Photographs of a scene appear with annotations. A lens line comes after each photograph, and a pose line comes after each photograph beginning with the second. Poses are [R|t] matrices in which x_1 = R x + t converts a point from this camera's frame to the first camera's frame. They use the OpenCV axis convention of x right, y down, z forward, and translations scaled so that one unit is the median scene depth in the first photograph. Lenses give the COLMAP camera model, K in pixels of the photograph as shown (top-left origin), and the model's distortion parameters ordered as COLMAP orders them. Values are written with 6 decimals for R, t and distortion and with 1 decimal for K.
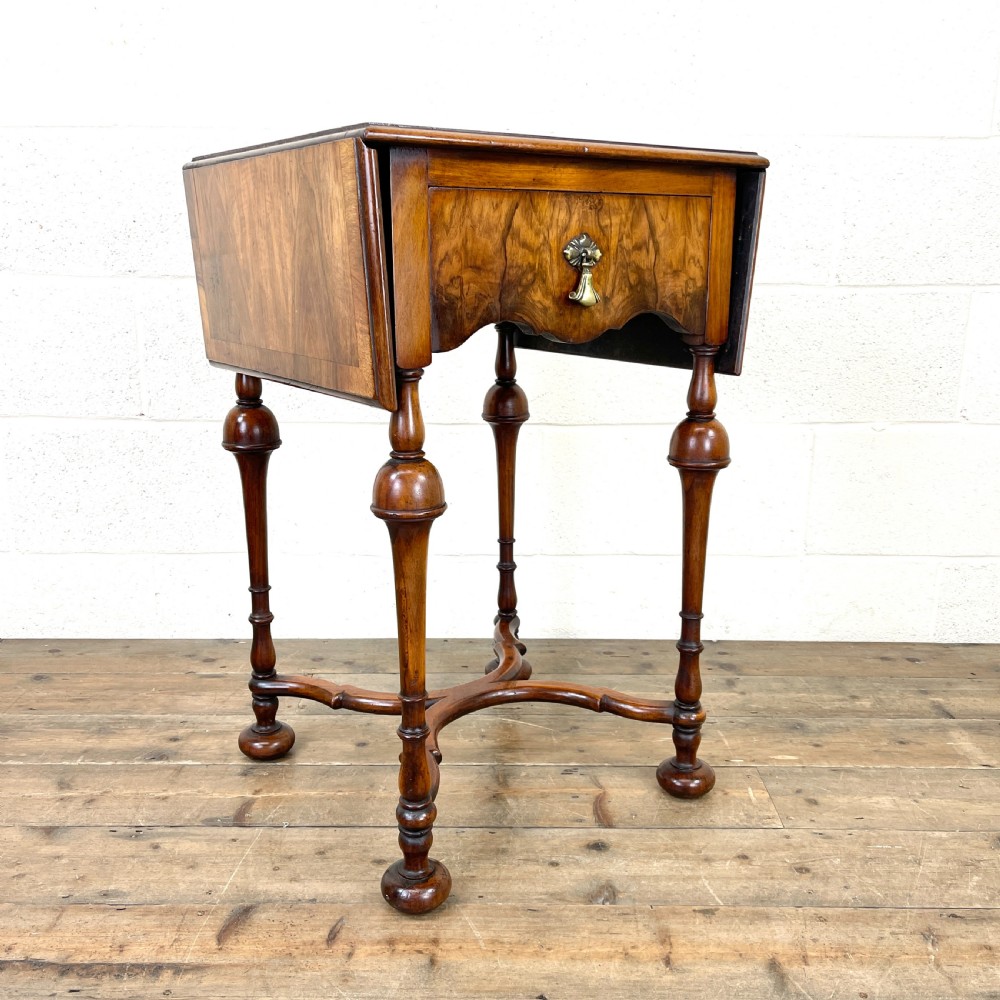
lens RADIAL K [[1026.9, 0, 493.5], [0, 1026.9, 503.4], [0, 0, 1]] dist [0.016950, 0.000000]
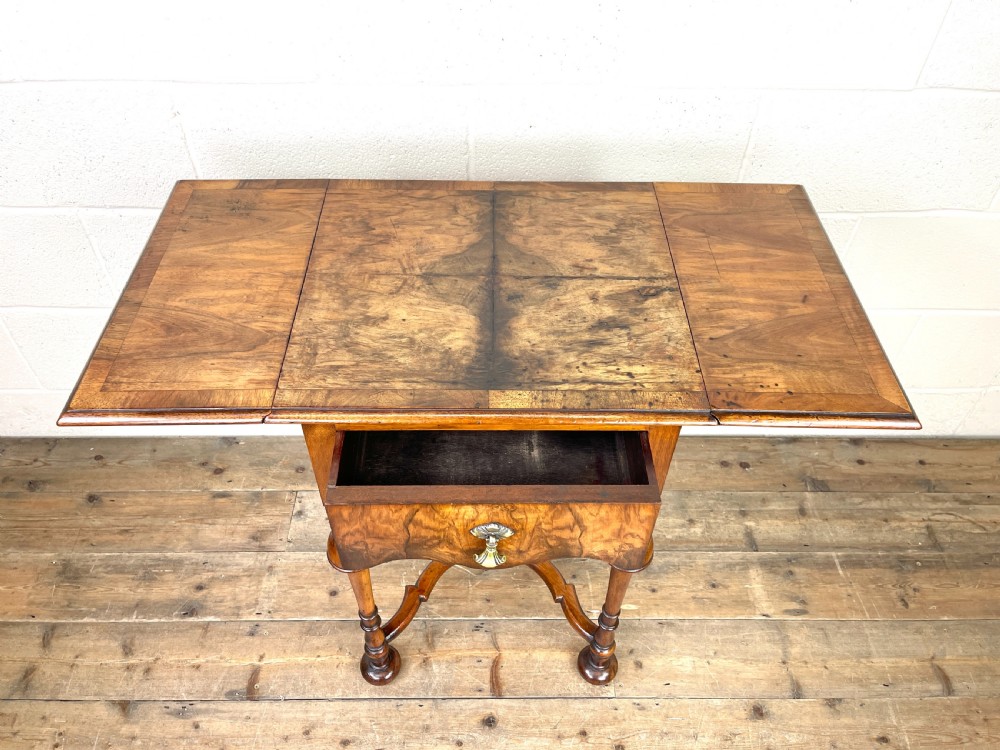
lens RADIAL K [[764.8, 0, 493.8], [0, 764.8, 384.6], [0, 0, 1]] dist [0.067981, -0.104587]
pose [[0.999861, -0.007322, 0.014975, 0.087318], [-0.002213, 0.832080, 0.554651, -0.660354], [-0.016522, -0.554607, 0.831948, 0.303574]]
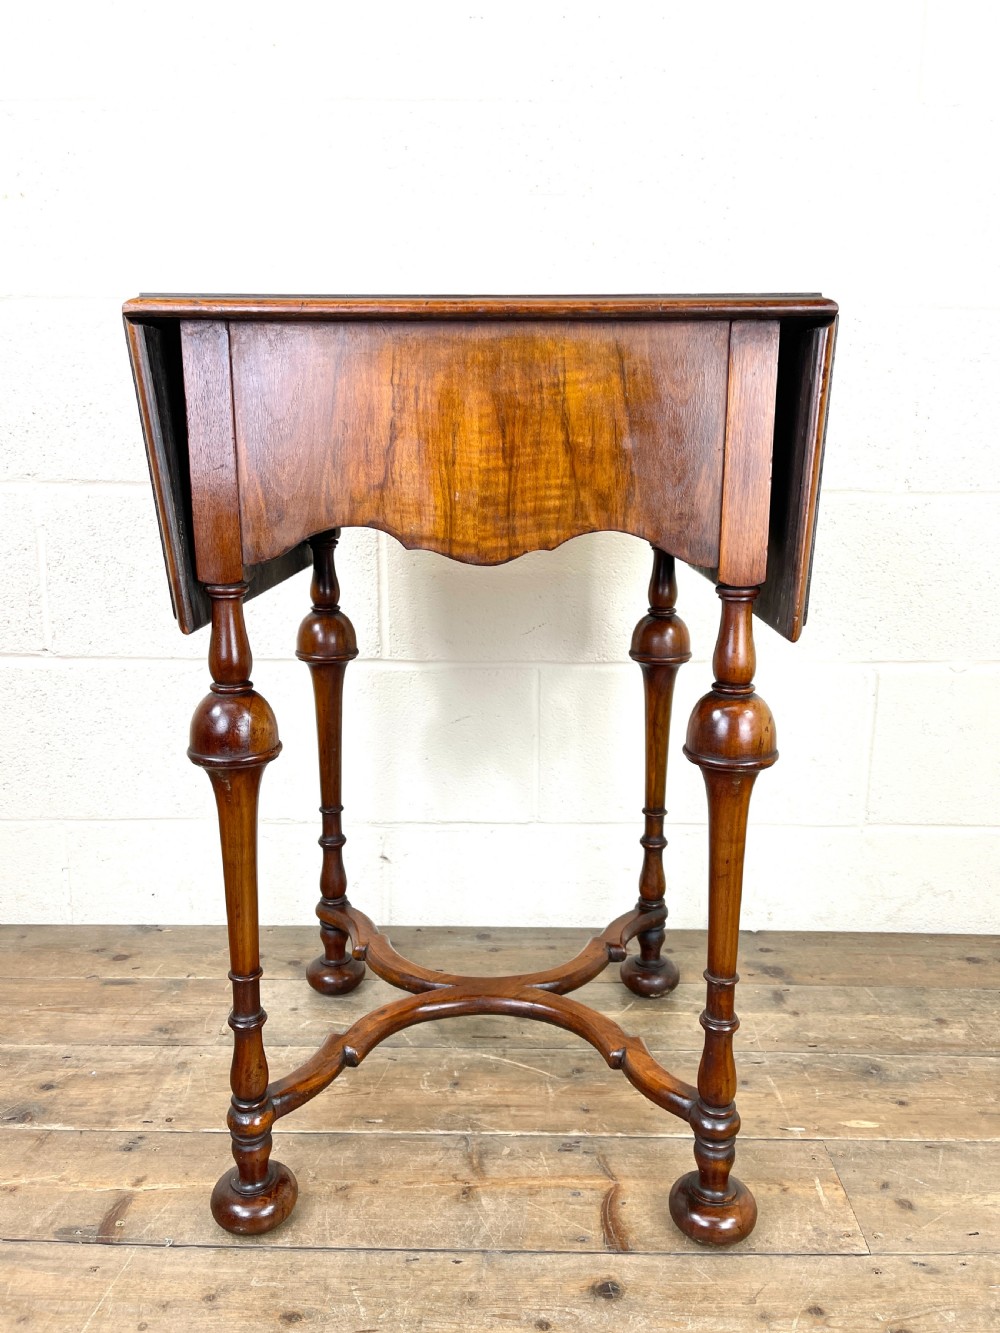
lens RADIAL K [[1019.4, 0, 495.3], [0, 1019.4, 663.9], [0, 0, 1]] dist [0.067981, -0.104587]
pose [[0.999936, 0.002160, -0.011098, 0.030082], [-0.002621, 0.999127, -0.041684, -0.056864], [0.010998, 0.041710, 0.999069, 0.262749]]
